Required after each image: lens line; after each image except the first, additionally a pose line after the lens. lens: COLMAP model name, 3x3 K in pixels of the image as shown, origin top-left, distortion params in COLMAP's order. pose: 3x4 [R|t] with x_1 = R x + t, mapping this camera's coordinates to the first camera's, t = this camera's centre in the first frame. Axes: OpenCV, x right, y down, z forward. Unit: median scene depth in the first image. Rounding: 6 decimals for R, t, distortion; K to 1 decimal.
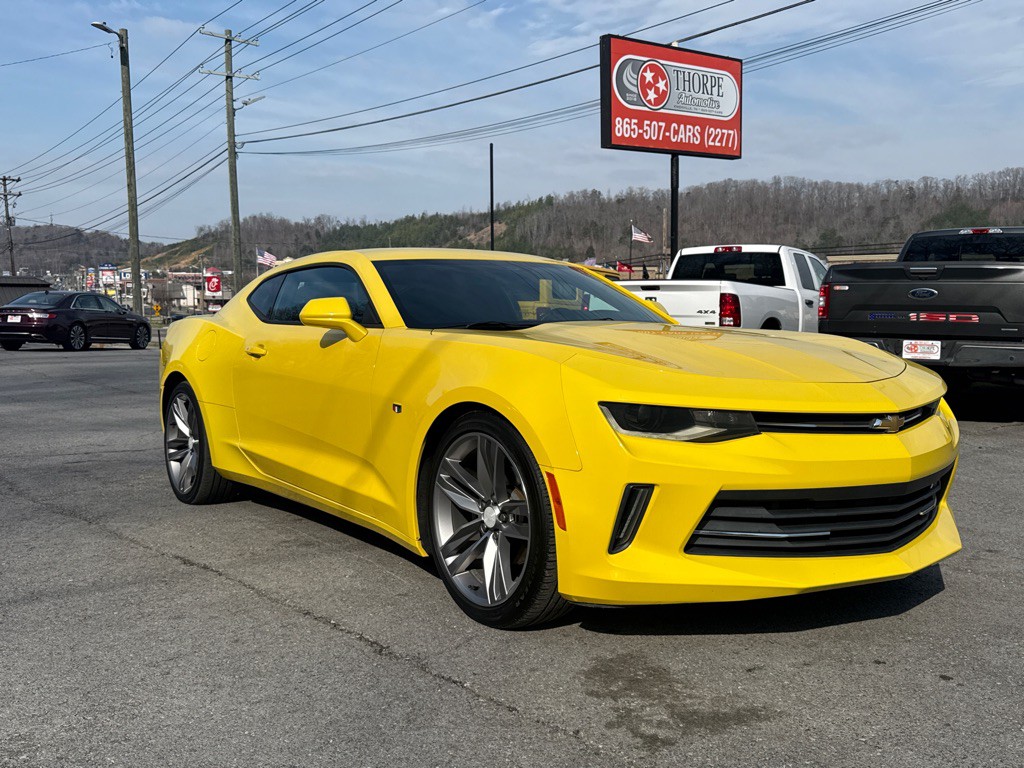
lens RADIAL K [[1007.1, 0, 512.0], [0, 1007.1, 384.0], [0, 0, 1]] dist [0.000633, -0.019581]
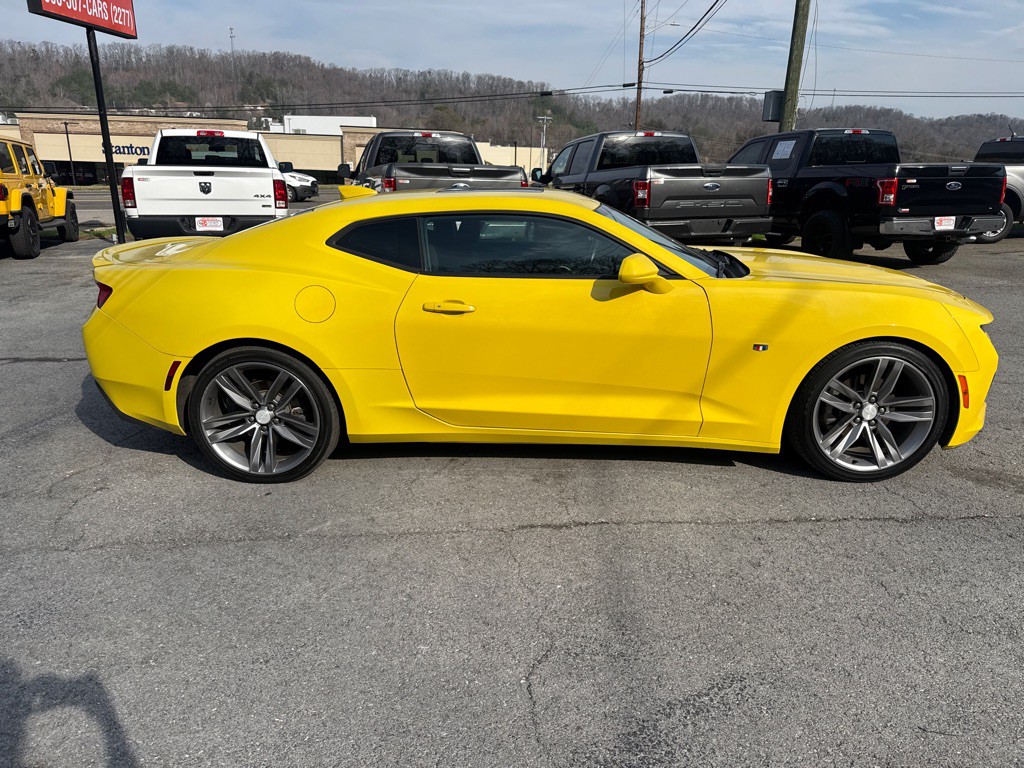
lens RADIAL K [[695.3, 0, 512.0], [0, 695.3, 384.0], [0, 0, 1]] dist [0.059969, -0.053056]
pose [[0.589909, -0.232144, 0.773380, -0.241925], [0.043870, 0.965581, 0.256374, -0.041589], [-0.806277, -0.117310, 0.579790, 0.183974]]
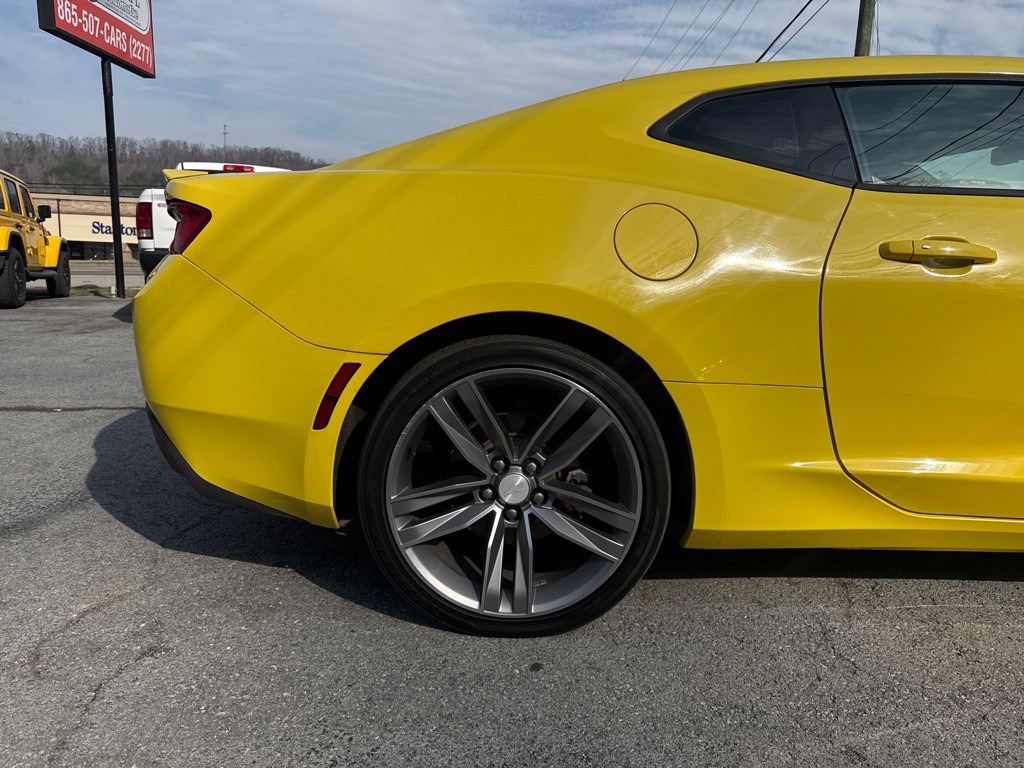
lens RADIAL K [[691.5, 0, 512.0], [0, 691.5, 384.0], [0, 0, 1]] dist [0.060553, -0.066994]
pose [[0.564730, -0.129520, 0.815049, -0.200211], [0.029413, 0.990139, 0.136964, -0.007018], [-0.824751, -0.053375, 0.562971, 0.320418]]
